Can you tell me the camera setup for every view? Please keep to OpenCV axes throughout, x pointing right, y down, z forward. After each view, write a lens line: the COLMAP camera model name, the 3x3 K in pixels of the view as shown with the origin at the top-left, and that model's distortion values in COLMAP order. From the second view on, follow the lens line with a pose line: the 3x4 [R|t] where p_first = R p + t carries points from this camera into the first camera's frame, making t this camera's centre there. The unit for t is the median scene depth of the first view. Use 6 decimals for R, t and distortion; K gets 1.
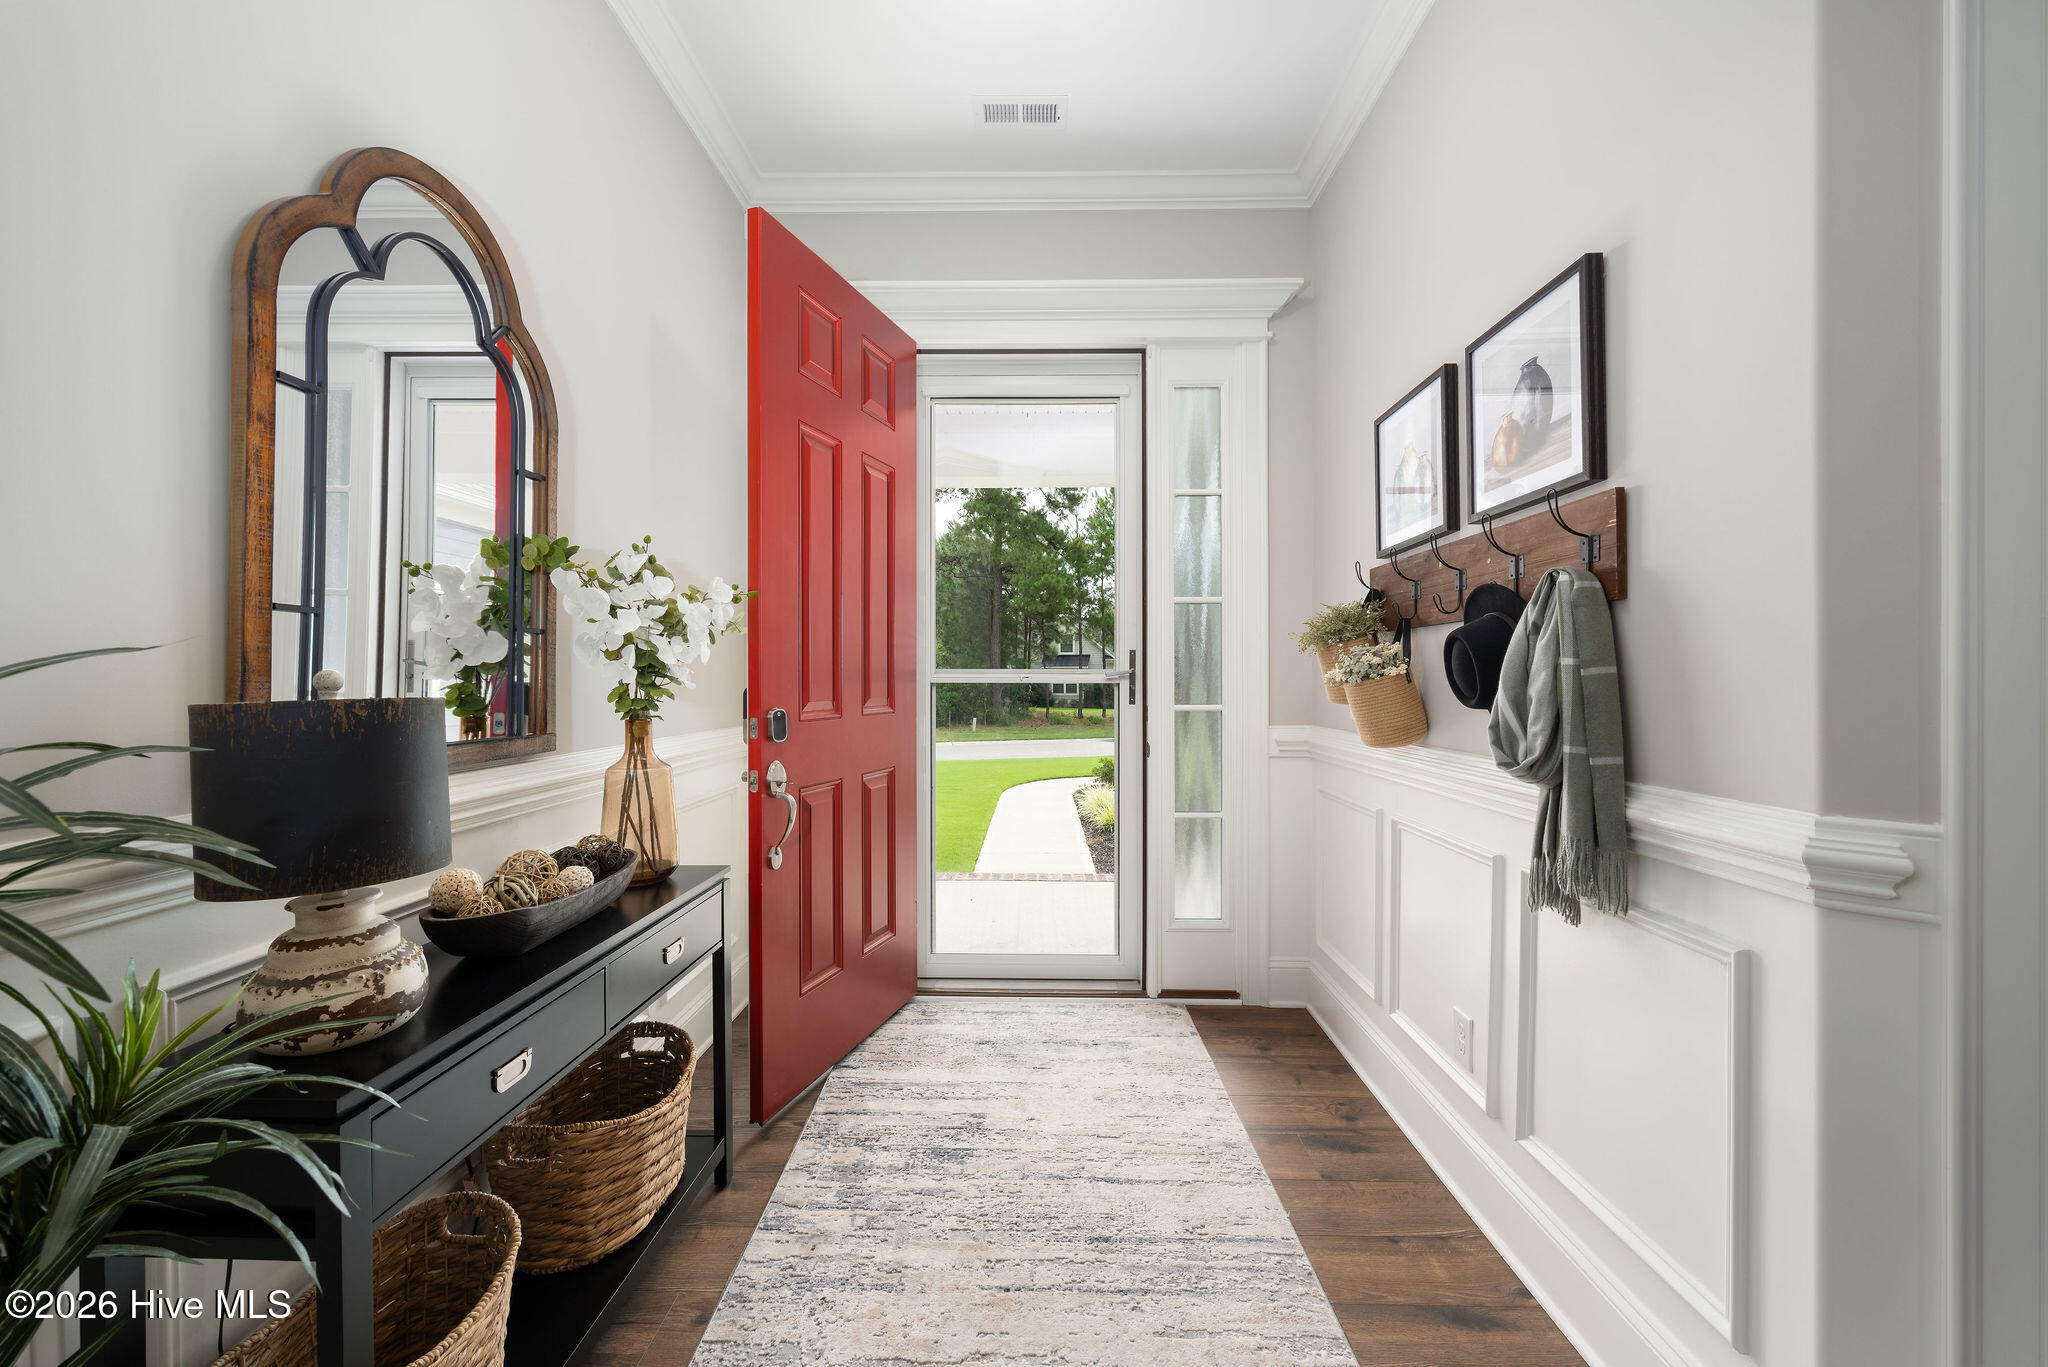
lens RADIAL K [[806.0, 0, 1027.7], [0, 806.0, 672.6], [0, 0, 1]] dist [-0.001288, 0.000080]
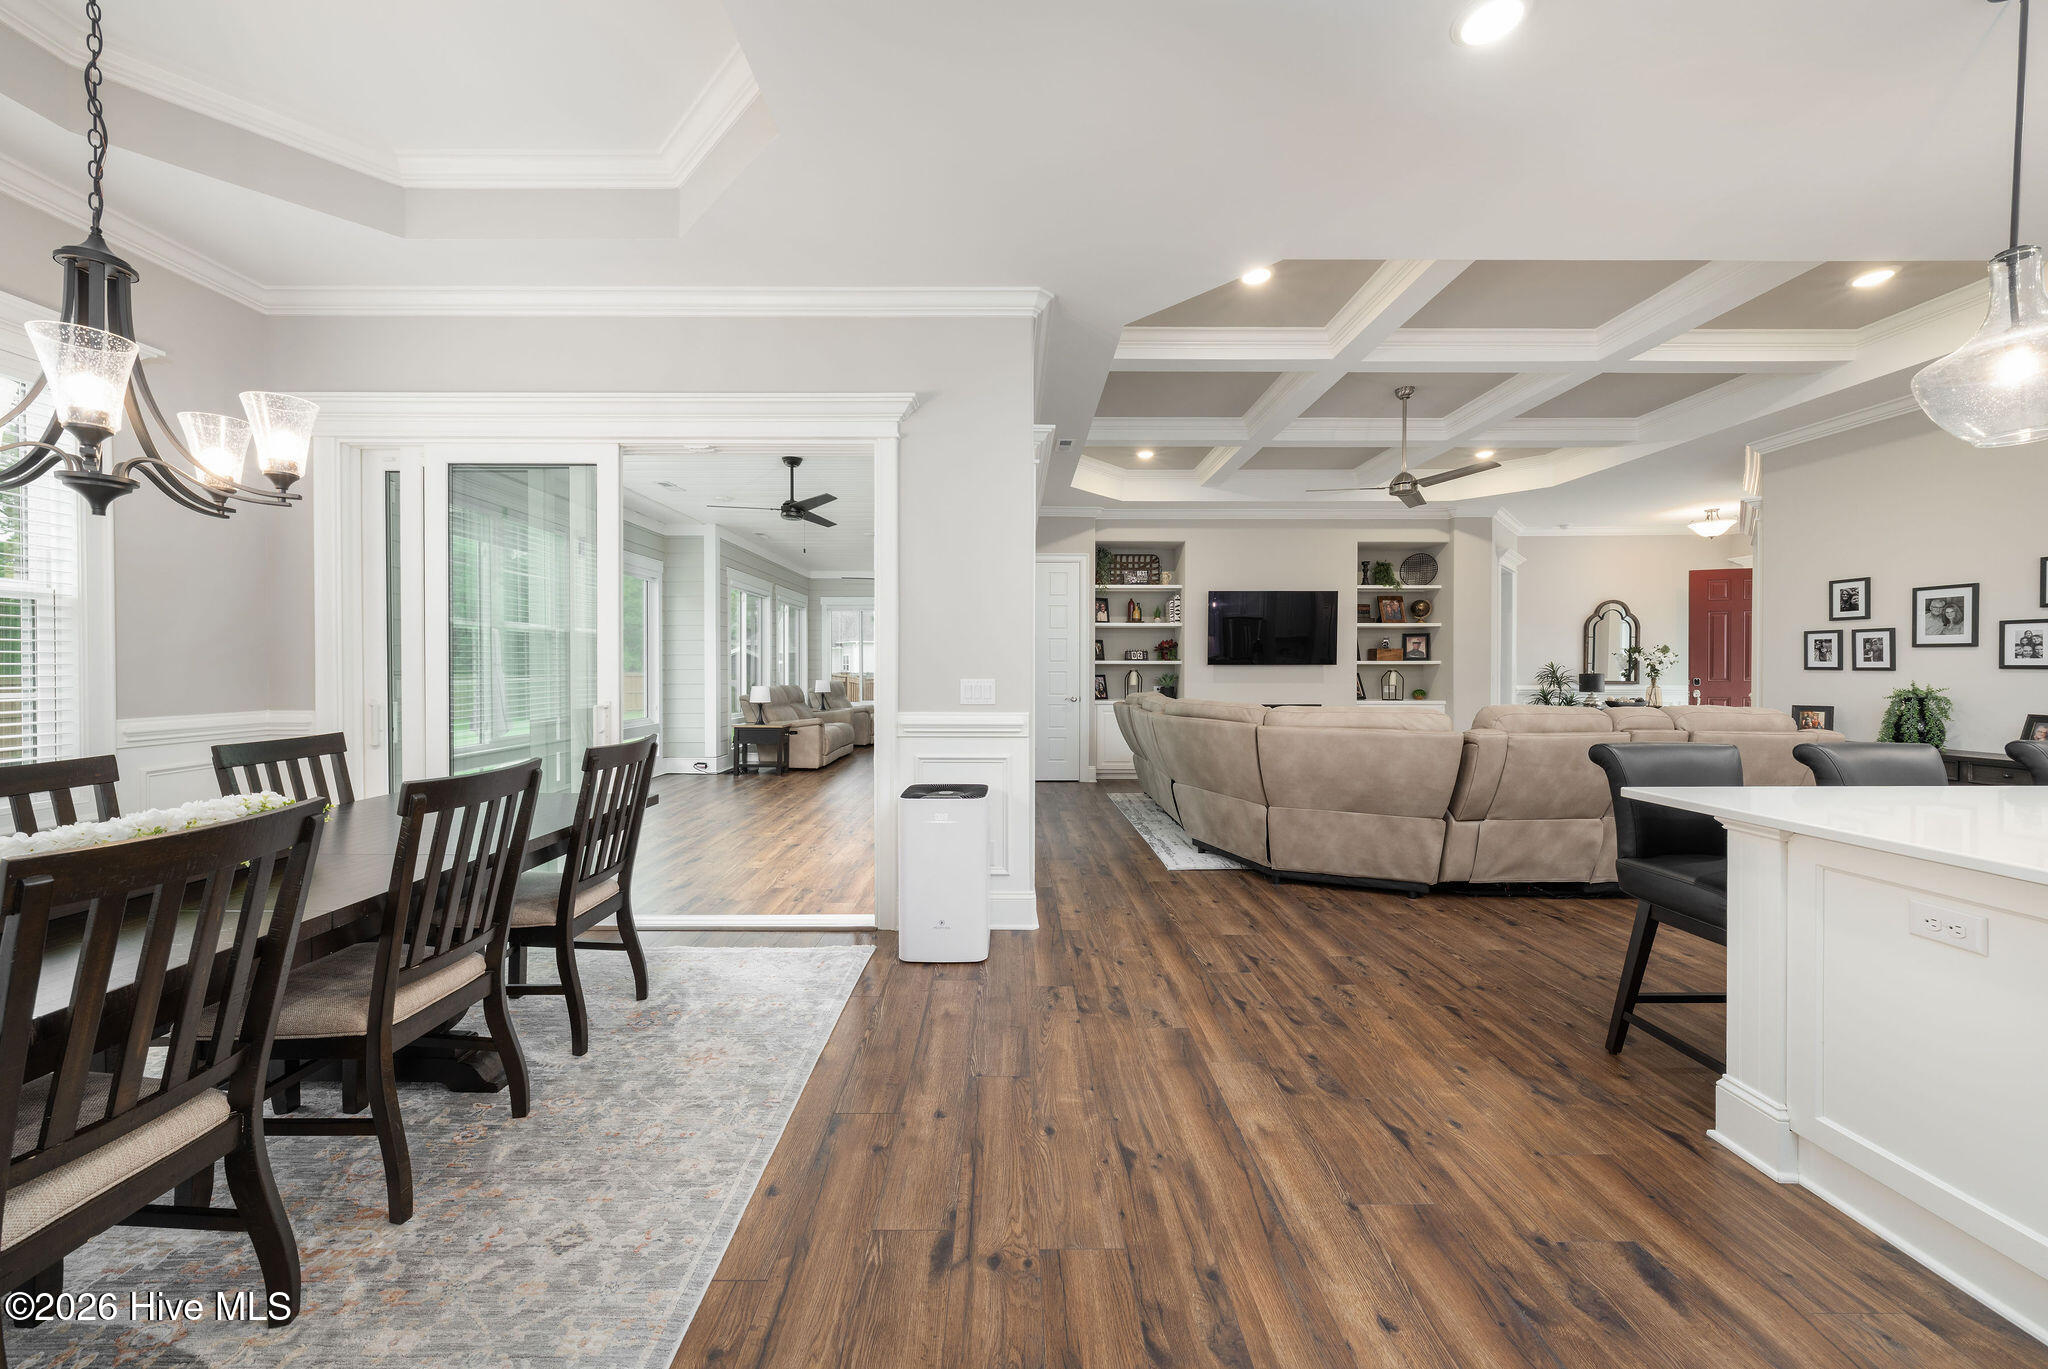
lens RADIAL K [[737.4, 0, 1020.6], [0, 737.4, 673.8], [0, 0, 1]] dist [0.000586, -0.000038]
pose [[0.027561, 0.004544, -0.999610, 7.010015], [0.002808, 0.999985, 0.004623, -0.020680], [0.999616, -0.002934, 0.027548, -5.483206]]
